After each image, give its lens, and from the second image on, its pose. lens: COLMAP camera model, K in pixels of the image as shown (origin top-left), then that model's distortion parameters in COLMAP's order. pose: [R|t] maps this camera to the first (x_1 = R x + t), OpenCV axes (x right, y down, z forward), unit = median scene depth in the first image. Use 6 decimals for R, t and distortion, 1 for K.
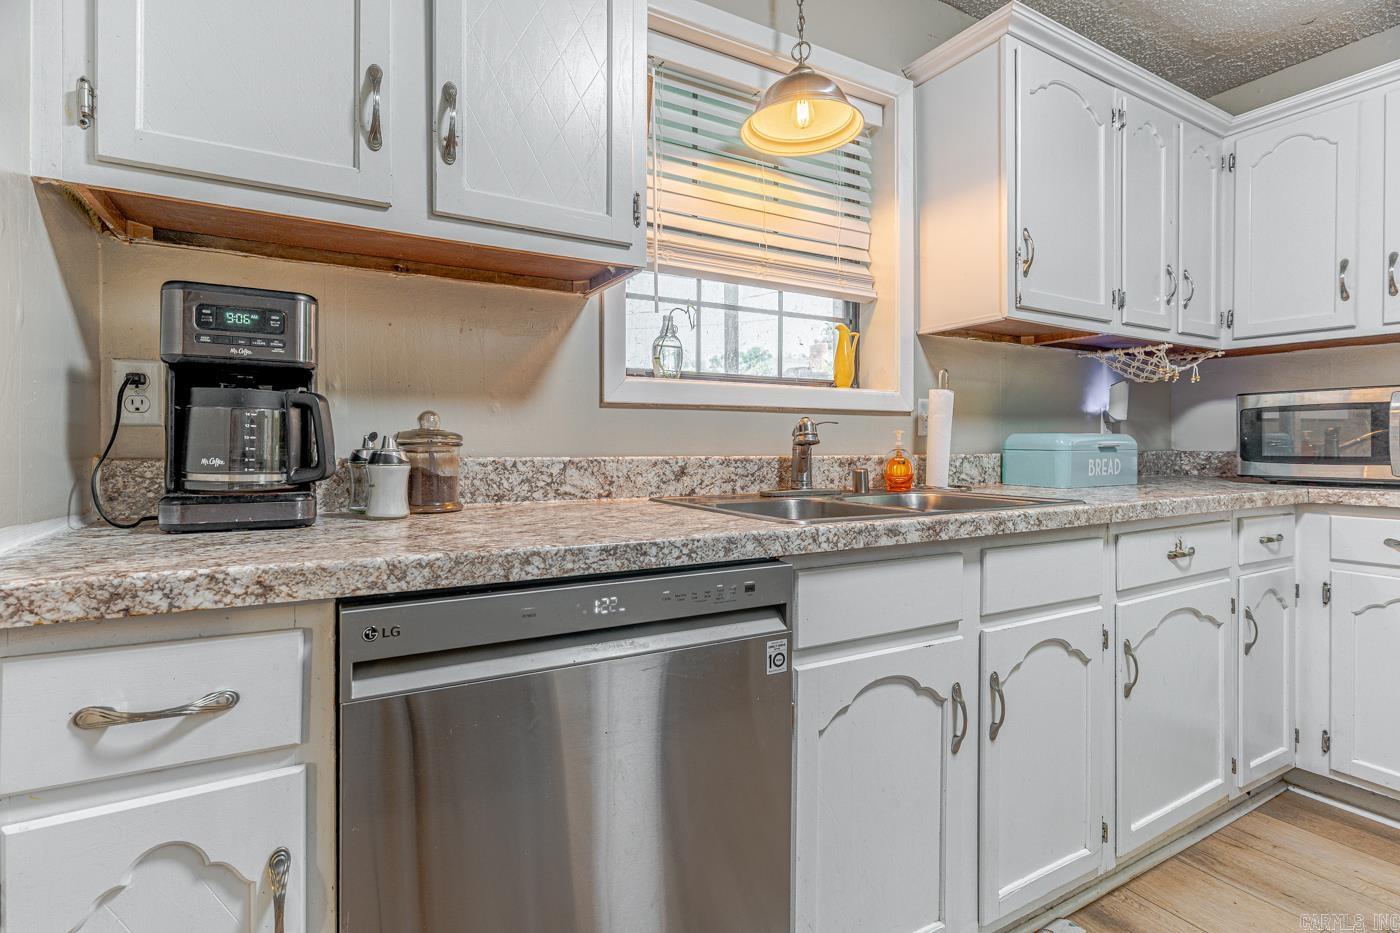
lens RADIAL K [[677.9, 0, 680.8], [0, 677.9, 448.7], [0, 0, 1]] dist [0.001904, 0.000891]
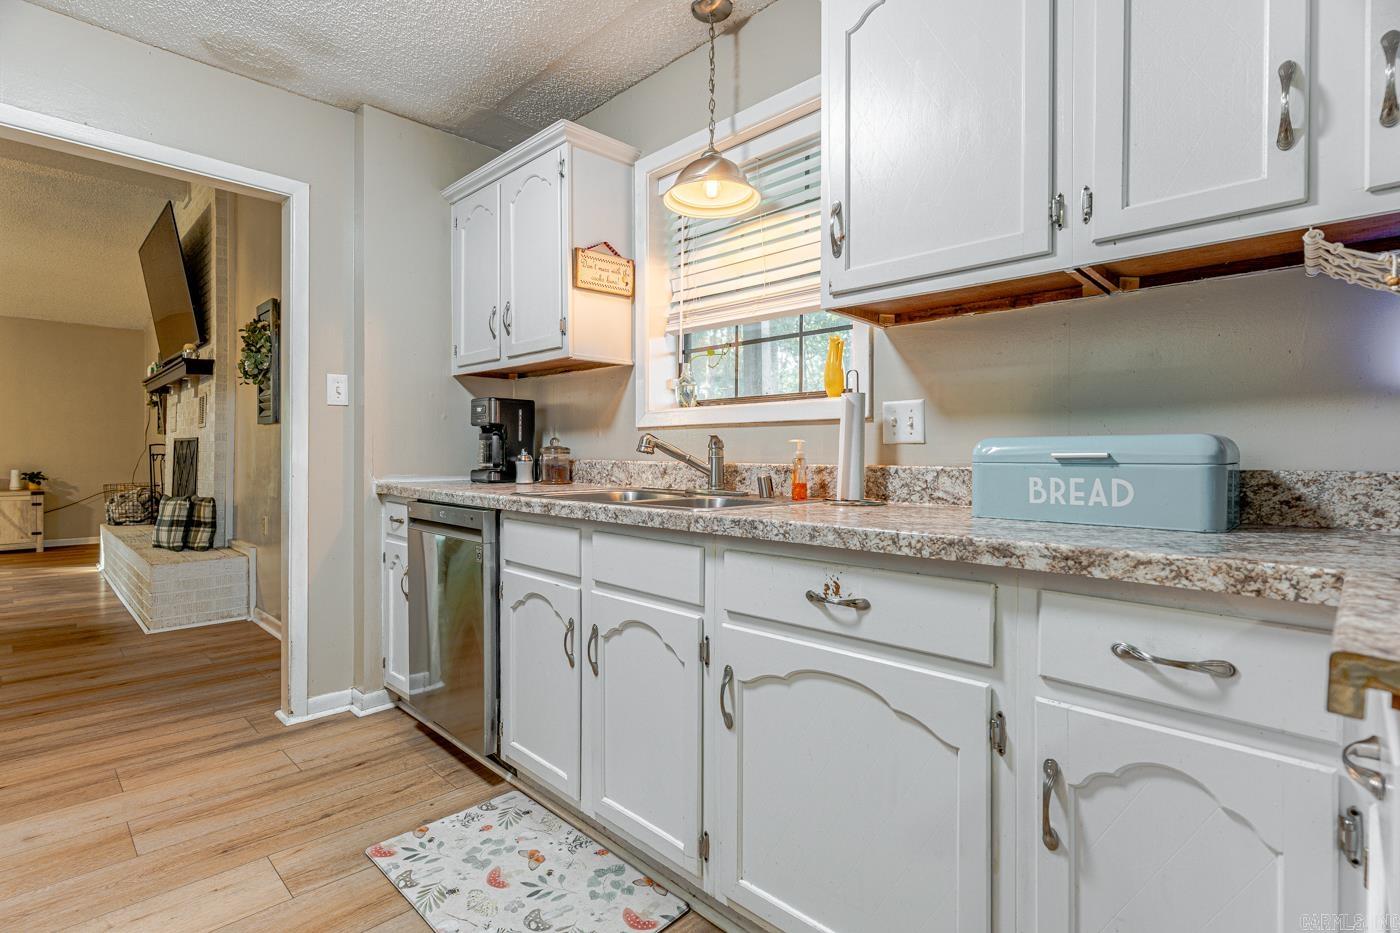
lens RADIAL K [[677.9, 0, 697.2], [0, 677.9, 457.3], [0, 0, 1]] dist [0.001904, 0.000891]
pose [[0.276776, 0.007098, -0.960908, 1.503023], [-0.007431, 0.999959, 0.005246, -0.005300], [0.960906, 0.005689, 0.276817, 0.687707]]
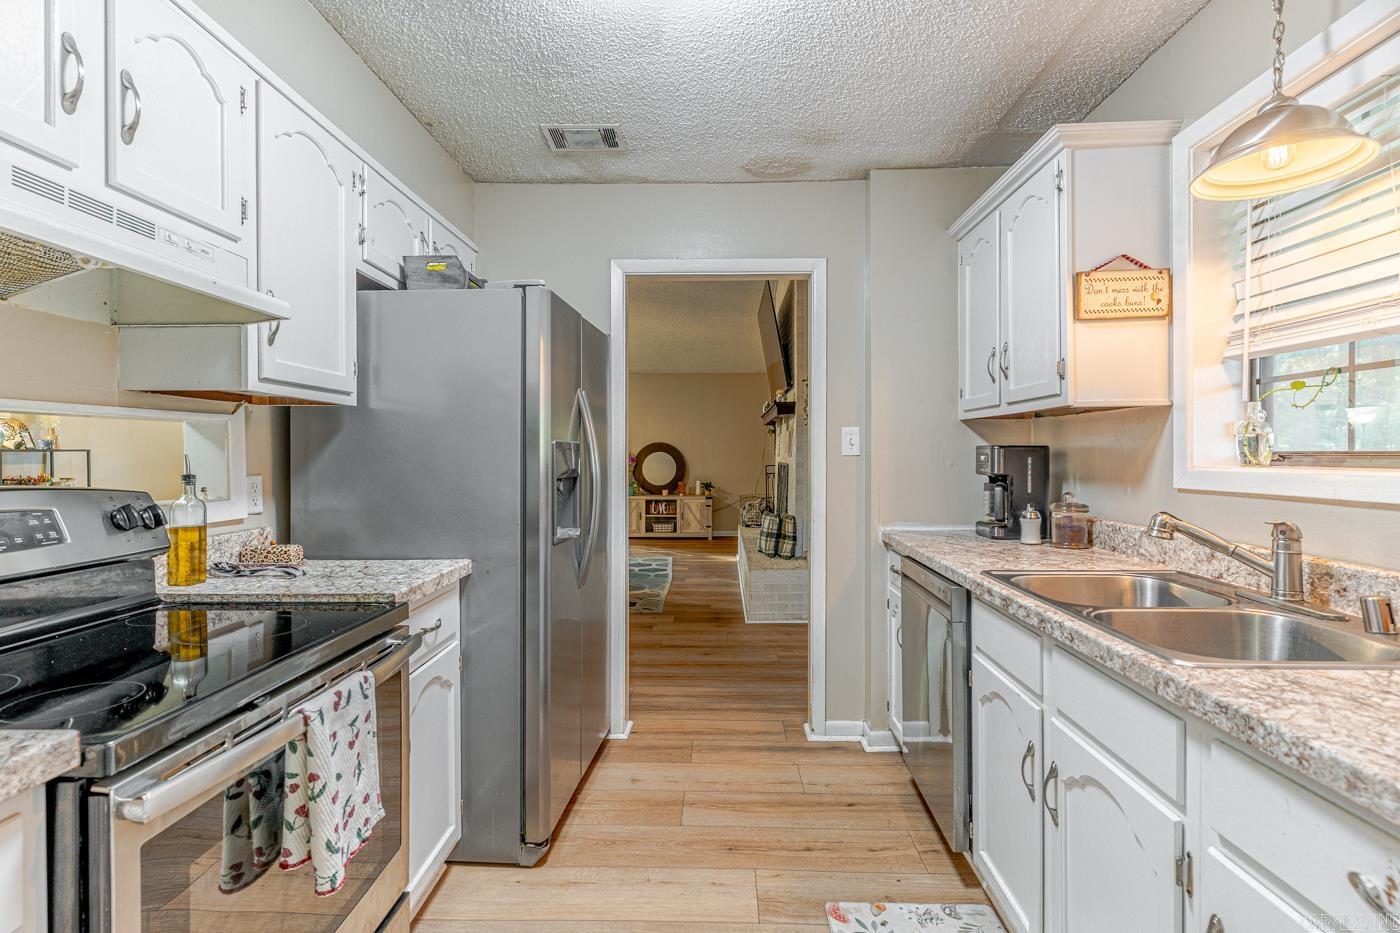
lens RADIAL K [[677.9, 0, 703.1], [0, 677.9, 457.3], [0, 0, 1]] dist [0.001904, 0.000891]
pose [[-0.512823, 0.007889, -0.858458, 1.396366], [0.000205, 0.999959, 0.009067, -0.136493], [0.858494, 0.004473, -0.512804, 0.896347]]
